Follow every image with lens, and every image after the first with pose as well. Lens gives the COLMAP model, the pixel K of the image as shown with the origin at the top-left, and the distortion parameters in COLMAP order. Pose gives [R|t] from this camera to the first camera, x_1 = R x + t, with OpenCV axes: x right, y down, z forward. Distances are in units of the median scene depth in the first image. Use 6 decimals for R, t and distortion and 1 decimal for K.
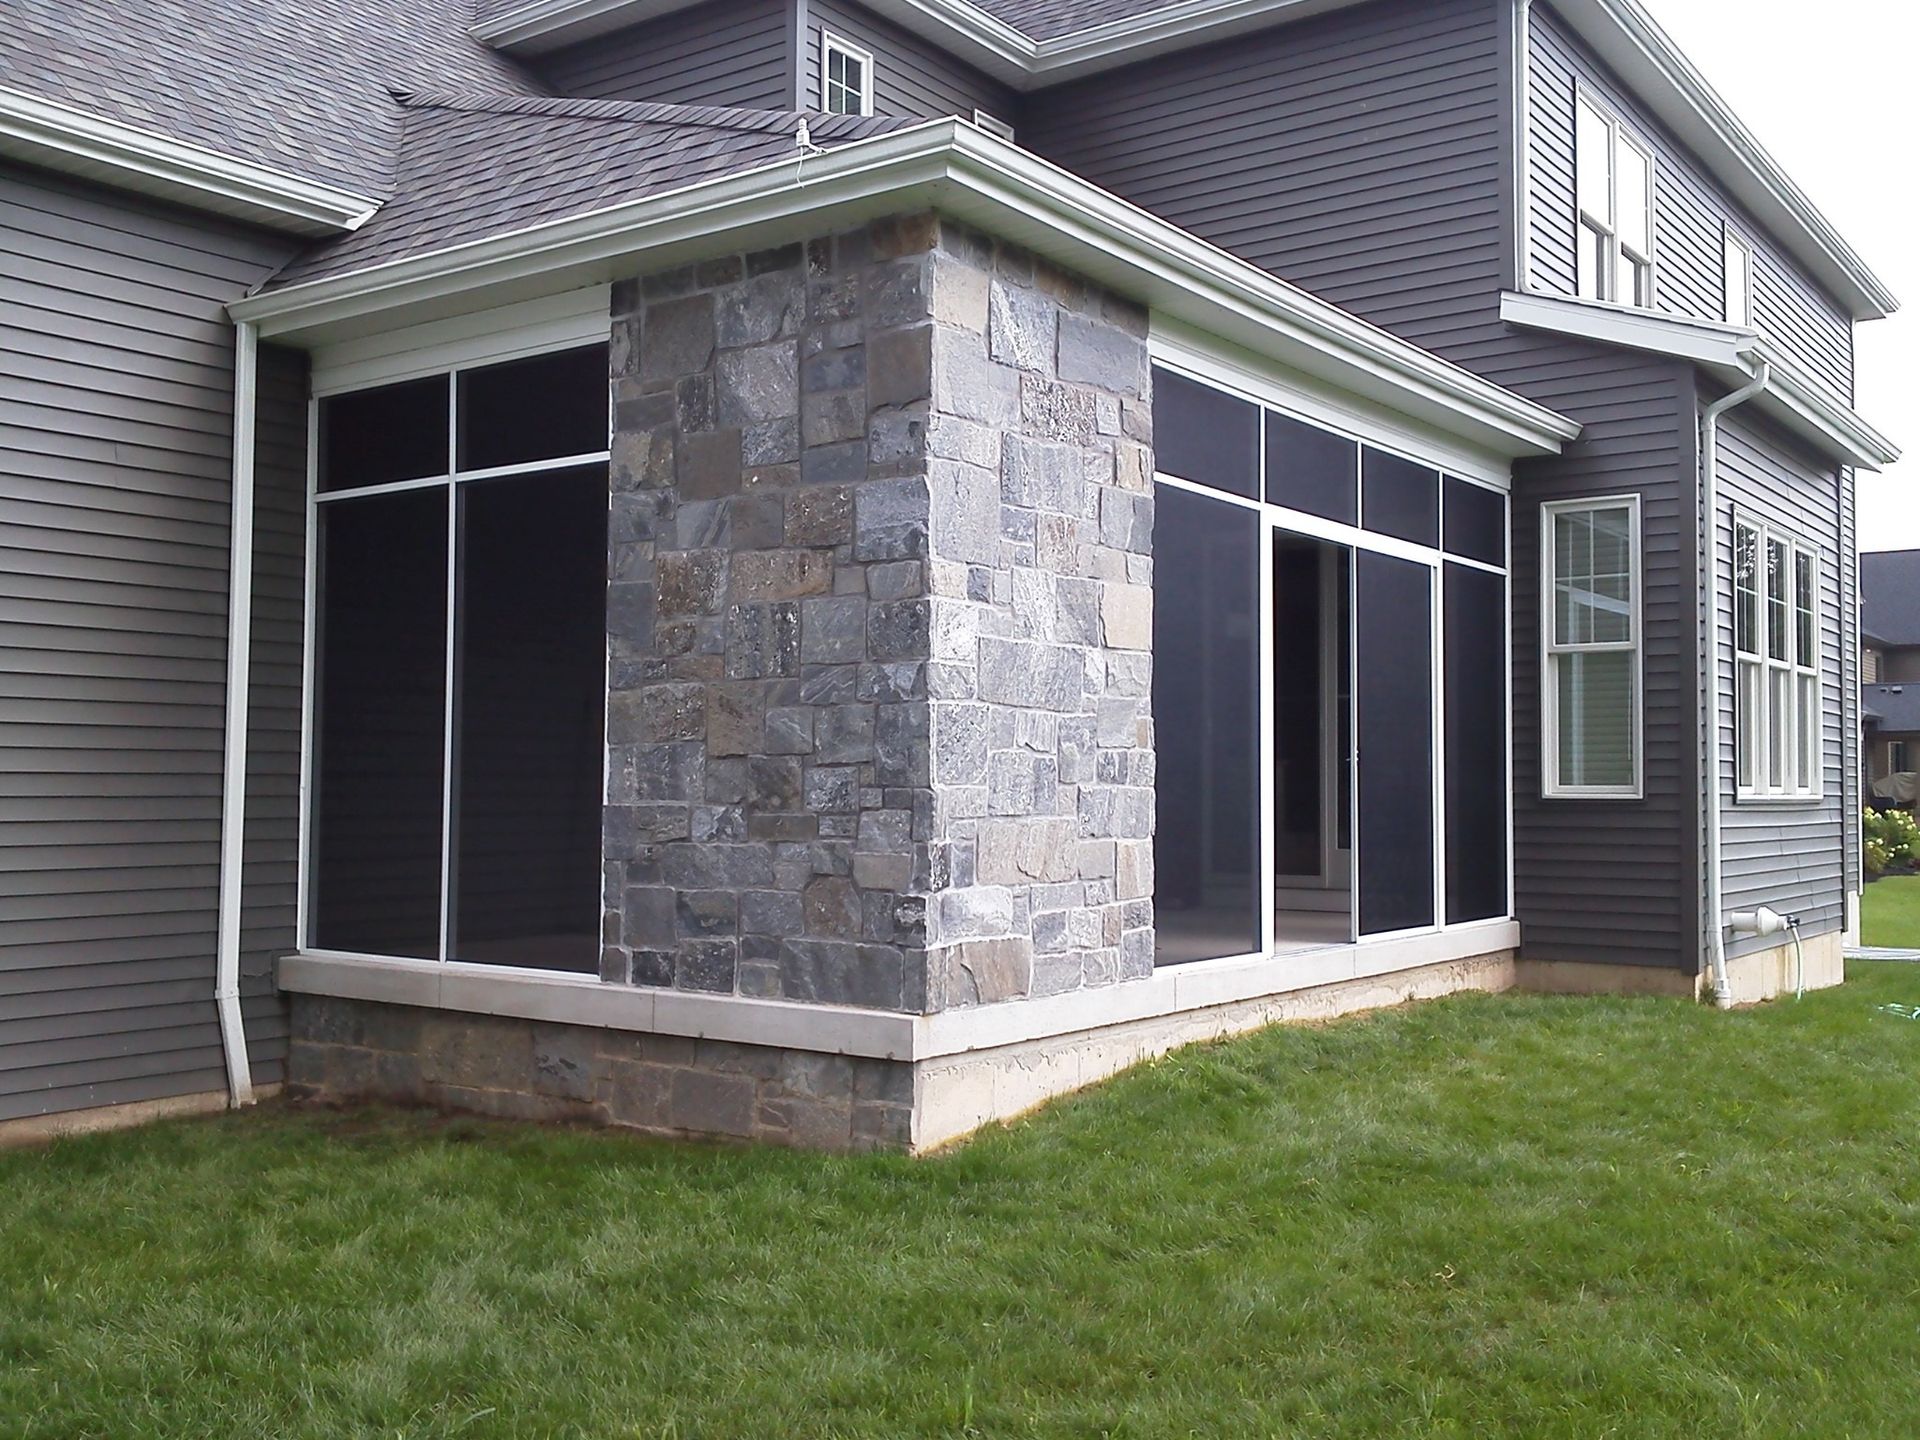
lens RADIAL K [[1885.5, 0, 958.3], [0, 1885.5, 754.1], [0, 0, 1]] dist [0.067198, -0.004551]
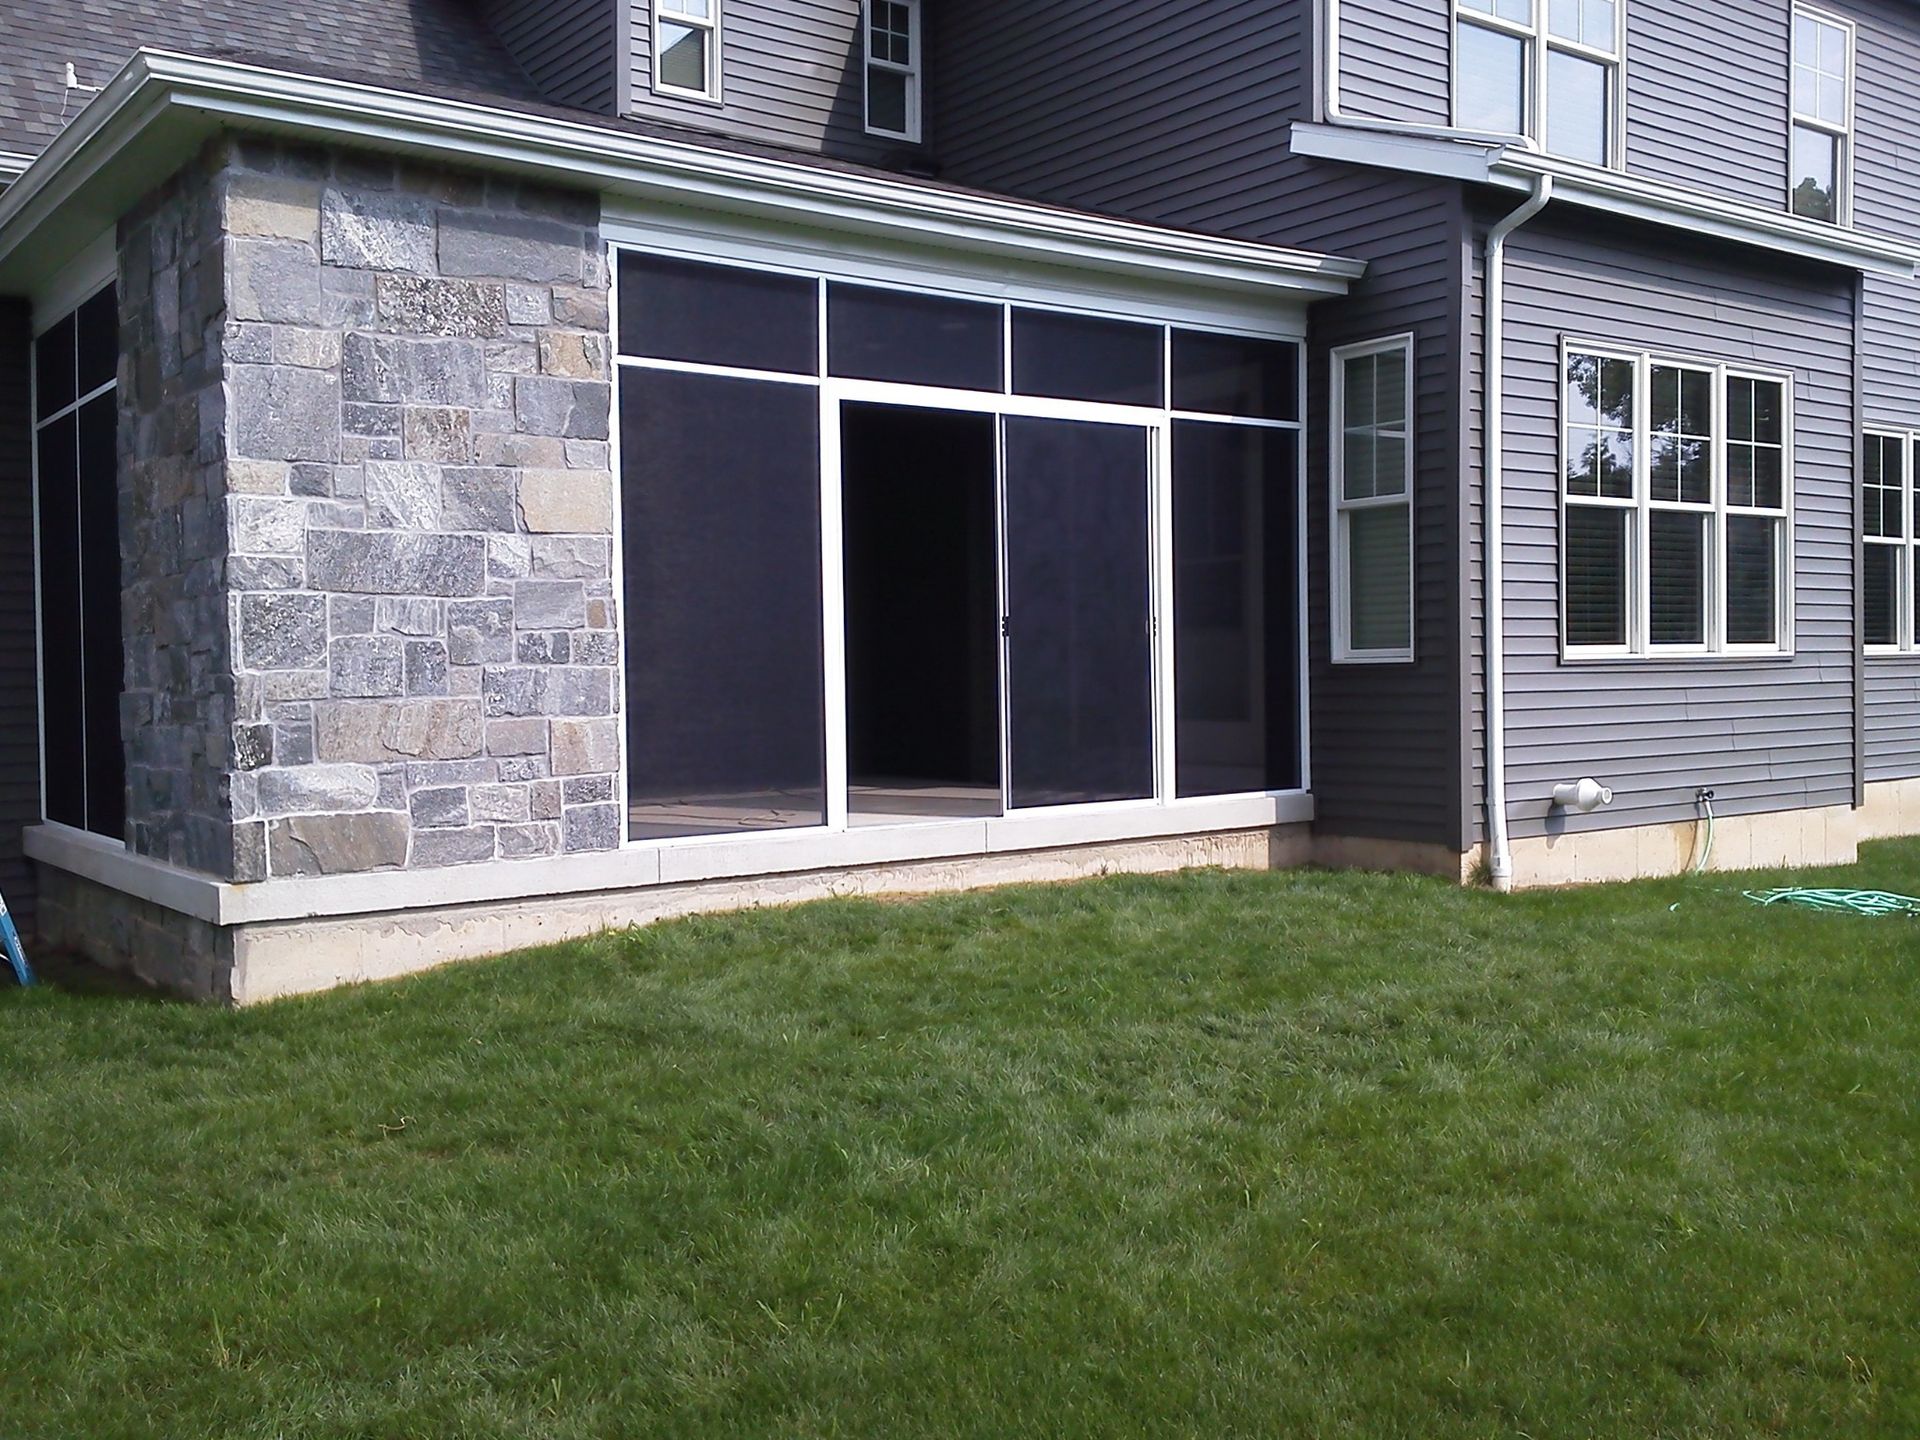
lens RADIAL K [[1882.1, 0, 972.6], [0, 1882.1, 714.5], [0, 0, 1]] dist [0.131456, -0.306361]
pose [[0.957863, -0.013779, -0.286893, 0.616926], [0.026845, 0.998771, 0.041660, 0.006597], [0.285967, -0.047606, 0.957056, 0.069872]]
